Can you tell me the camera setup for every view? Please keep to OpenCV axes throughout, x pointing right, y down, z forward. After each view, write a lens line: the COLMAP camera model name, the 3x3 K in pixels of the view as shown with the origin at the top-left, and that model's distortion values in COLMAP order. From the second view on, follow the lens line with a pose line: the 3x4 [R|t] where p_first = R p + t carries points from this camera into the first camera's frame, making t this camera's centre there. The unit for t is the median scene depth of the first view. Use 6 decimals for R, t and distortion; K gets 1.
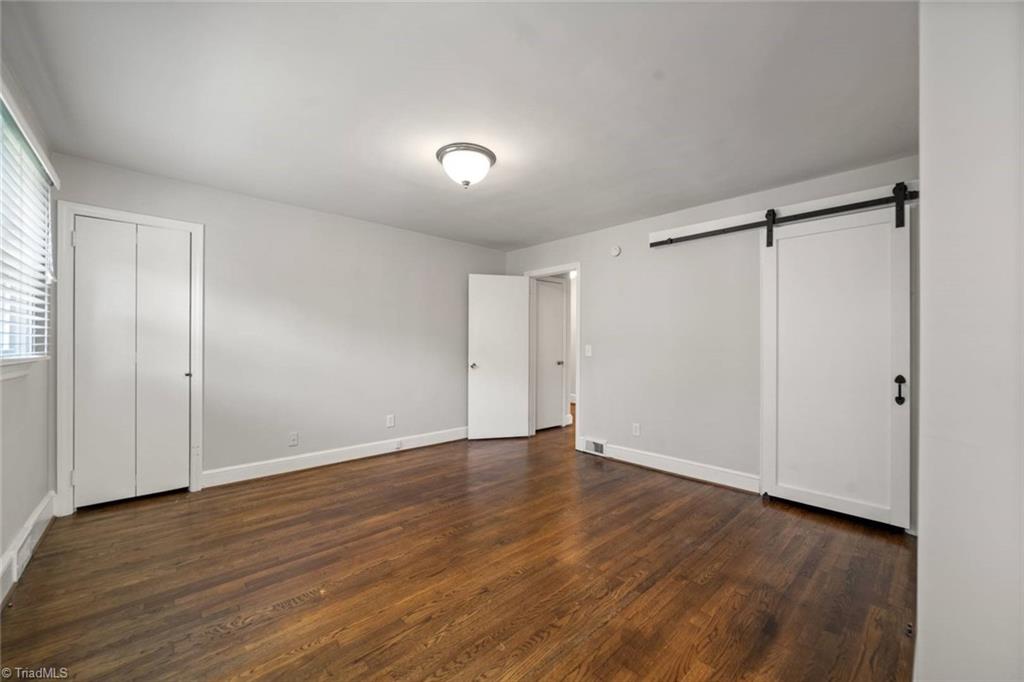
lens RADIAL K [[388.8, 0, 517.7], [0, 388.8, 341.1], [0, 0, 1]] dist [-0.012474, 0.000231]
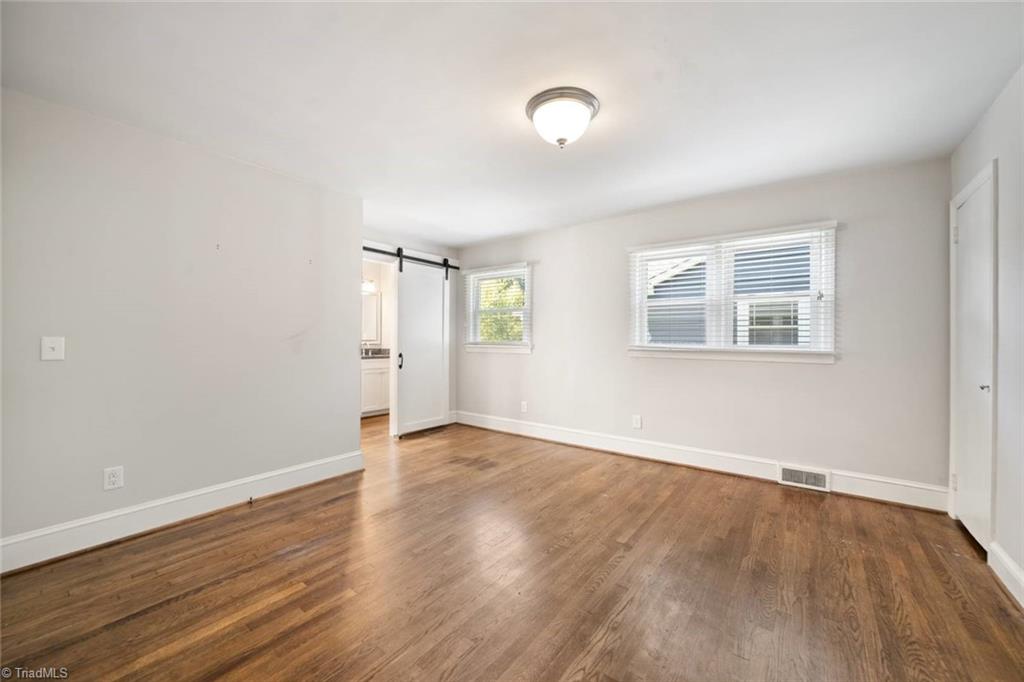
lens RADIAL K [[396.1, 0, 524.3], [0, 396.1, 340.3], [0, 0, 1]] dist [-0.009606, 0.000129]
pose [[-0.982620, -0.012484, -0.185208, 0.096509], [-0.011867, 0.999920, -0.004438, 0.016516], [0.185248, -0.002163, -0.982689, 1.844847]]
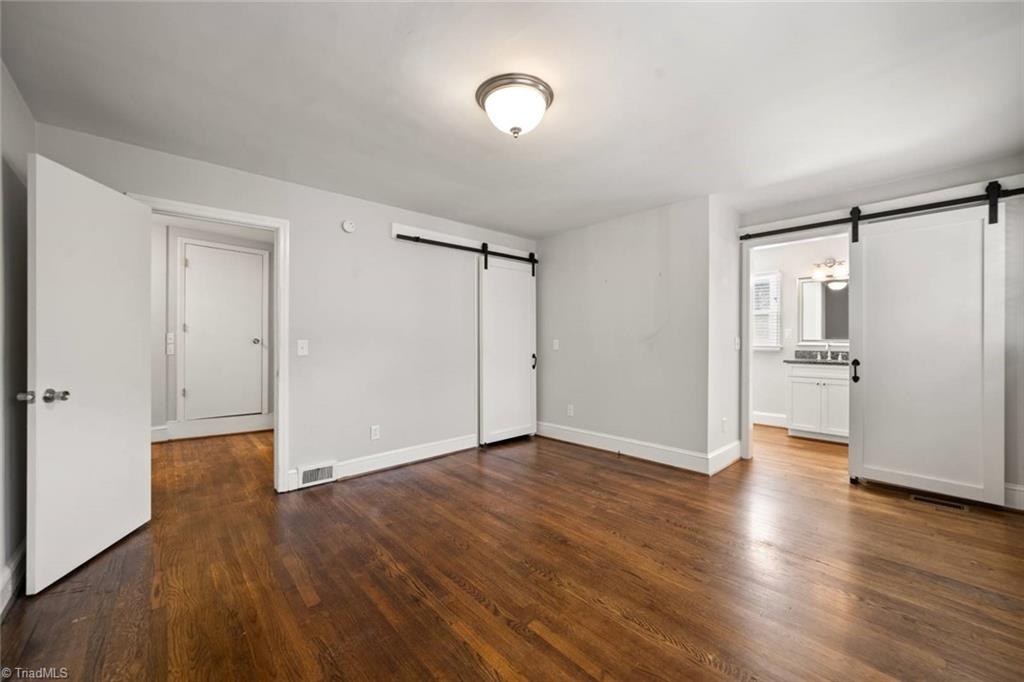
lens RADIAL K [[394.9, 0, 518.0], [0, 394.9, 341.8], [0, 0, 1]] dist [-0.010543, 0.000378]
pose [[0.017693, -0.011303, 0.999780, -0.936999], [-0.002967, 0.999931, 0.011357, 0.006613], [-0.999839, -0.003167, 0.017659, 0.999774]]
